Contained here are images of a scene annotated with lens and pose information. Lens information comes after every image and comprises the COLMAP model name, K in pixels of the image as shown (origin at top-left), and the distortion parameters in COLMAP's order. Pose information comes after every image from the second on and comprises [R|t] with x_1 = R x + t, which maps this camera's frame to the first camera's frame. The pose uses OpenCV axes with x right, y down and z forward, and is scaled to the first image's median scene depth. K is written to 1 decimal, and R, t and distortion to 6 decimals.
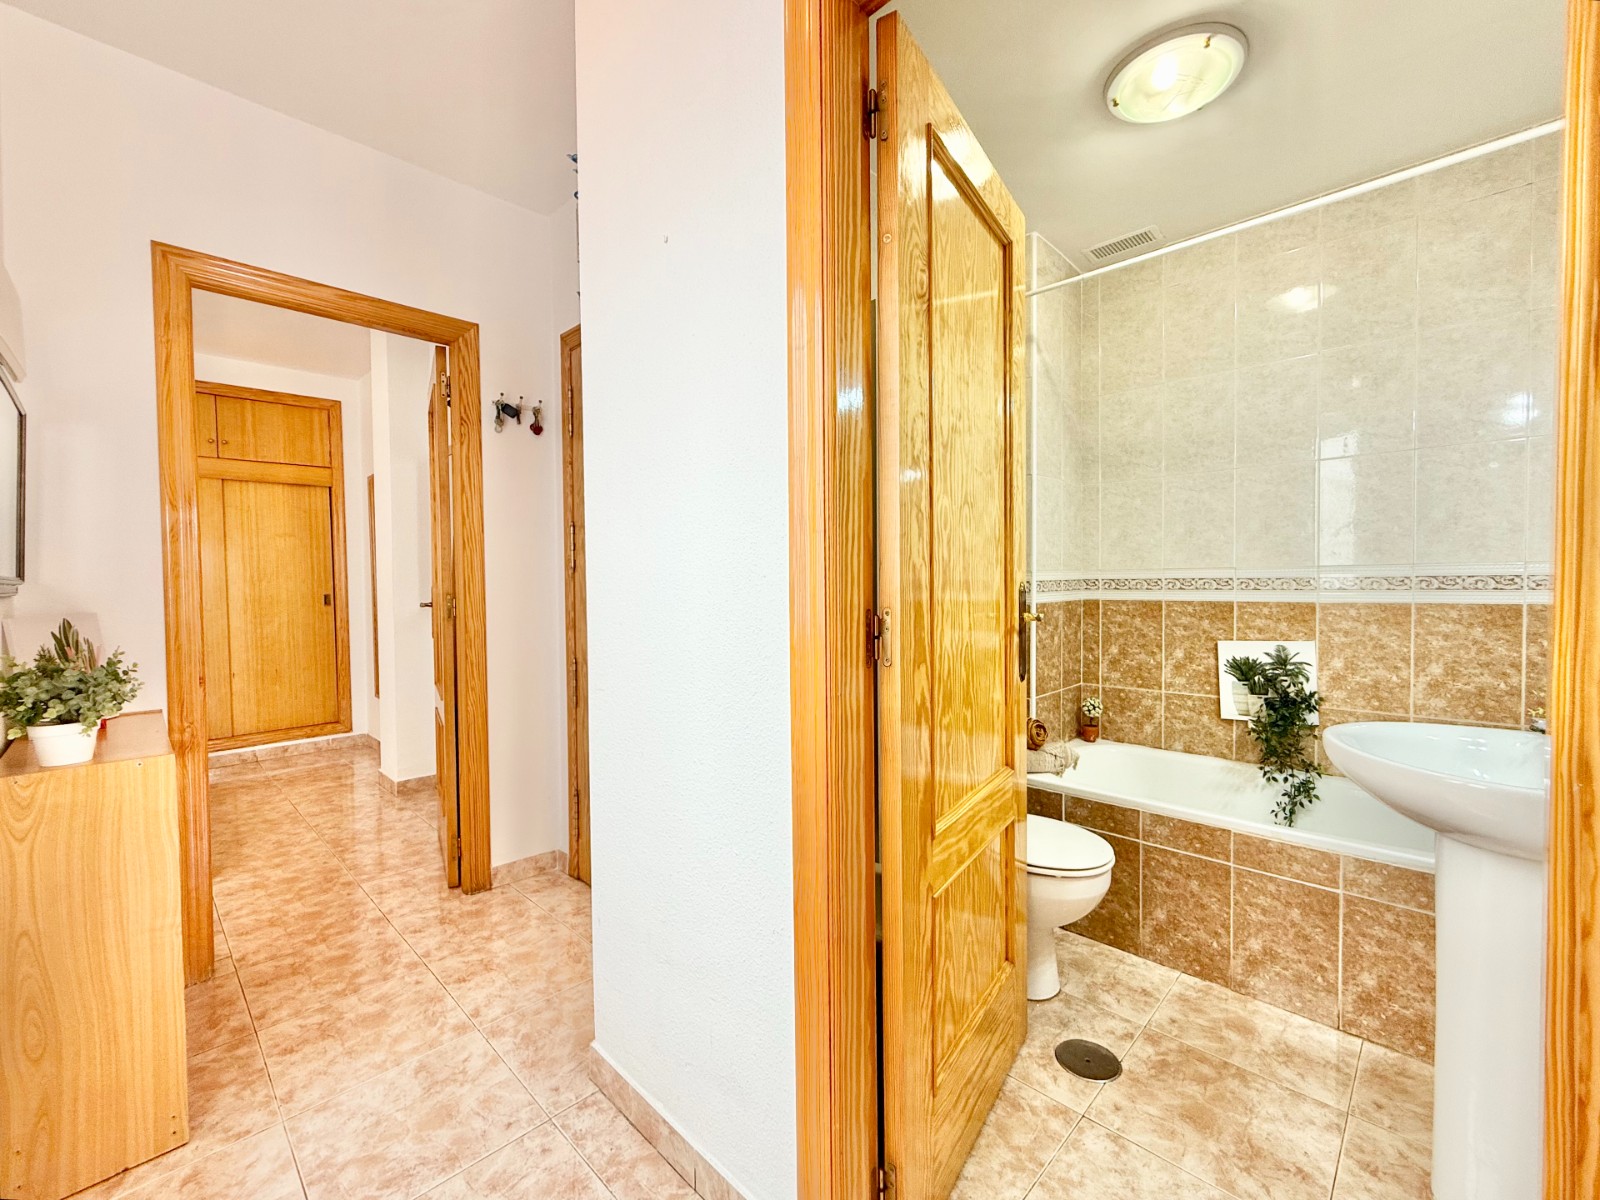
lens RADIAL K [[636.8, 0, 793.9], [0, 636.8, 598.9], [0, 0, 1]] dist [-0.001301, 0.000109]
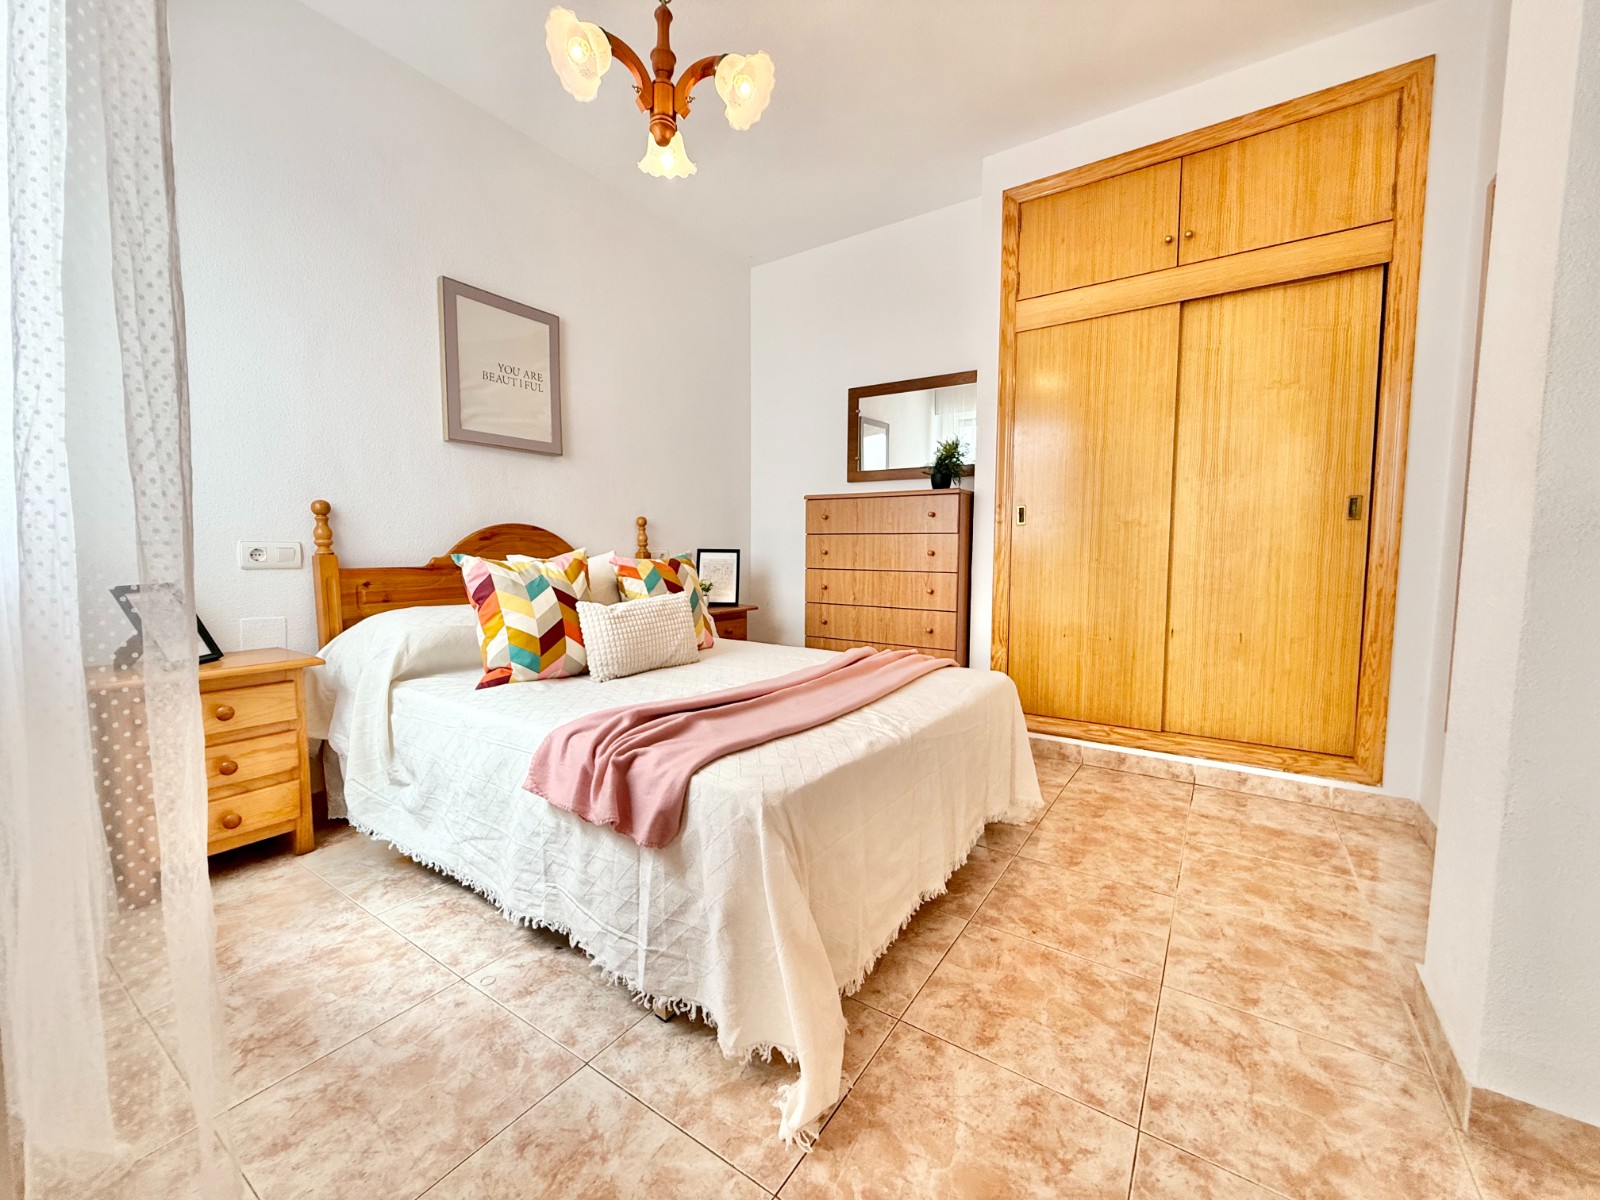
lens RADIAL K [[635.6, 0, 789.8], [0, 635.6, 600.4], [0, 0, 1]] dist [-0.000313, 0.000227]
pose [[0.153344, 0.087075, -0.984329, -0.329113], [-0.032565, 0.996014, 0.083035, 0.048430], [0.987636, 0.019322, 0.155569, 0.522487]]
